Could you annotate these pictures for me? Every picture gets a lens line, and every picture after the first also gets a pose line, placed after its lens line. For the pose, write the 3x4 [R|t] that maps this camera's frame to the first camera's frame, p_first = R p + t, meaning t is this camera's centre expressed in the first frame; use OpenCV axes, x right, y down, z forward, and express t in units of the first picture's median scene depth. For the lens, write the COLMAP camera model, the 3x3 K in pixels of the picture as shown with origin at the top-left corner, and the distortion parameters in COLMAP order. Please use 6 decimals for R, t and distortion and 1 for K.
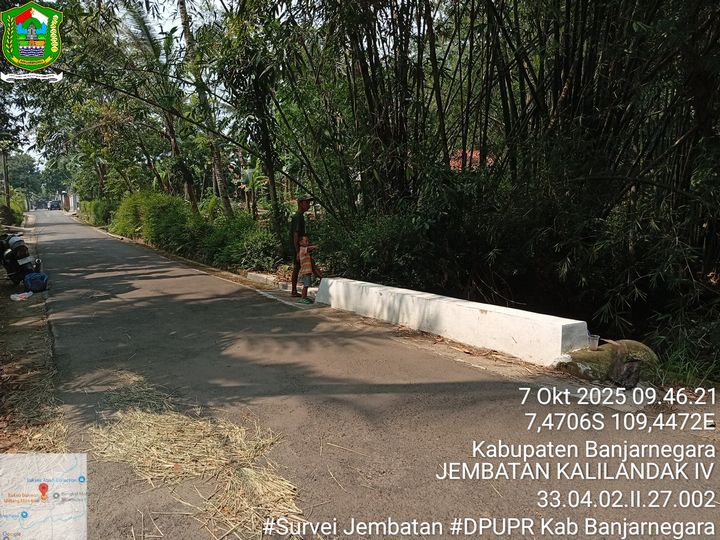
lens RADIAL K [[552.9, 0, 362.2], [0, 552.9, 270.6], [0, 0, 1]] dist [0.021688, -0.044093]
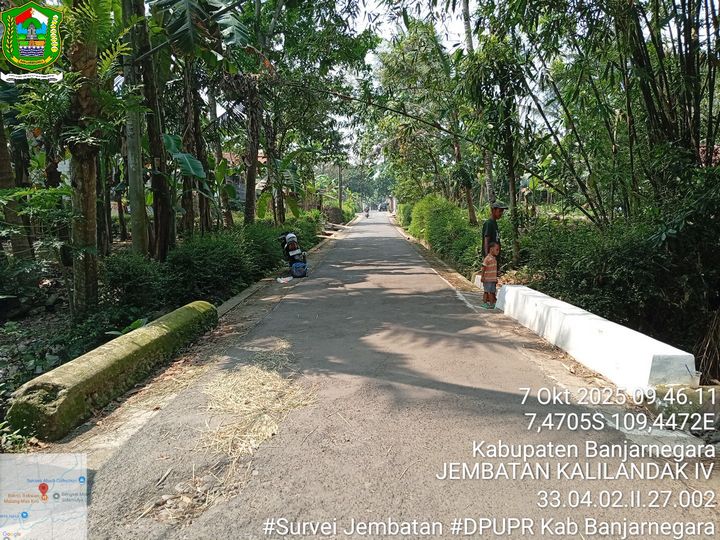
lens RADIAL K [[552.9, 0, 359.1], [0, 552.9, 273.5], [0, 0, 1]] dist [0.021688, -0.044093]
pose [[0.844839, 0.072228, -0.530122, 0.242889], [-0.072009, 0.997181, 0.021105, -0.008808], [0.530152, 0.020343, 0.847659, -0.002739]]
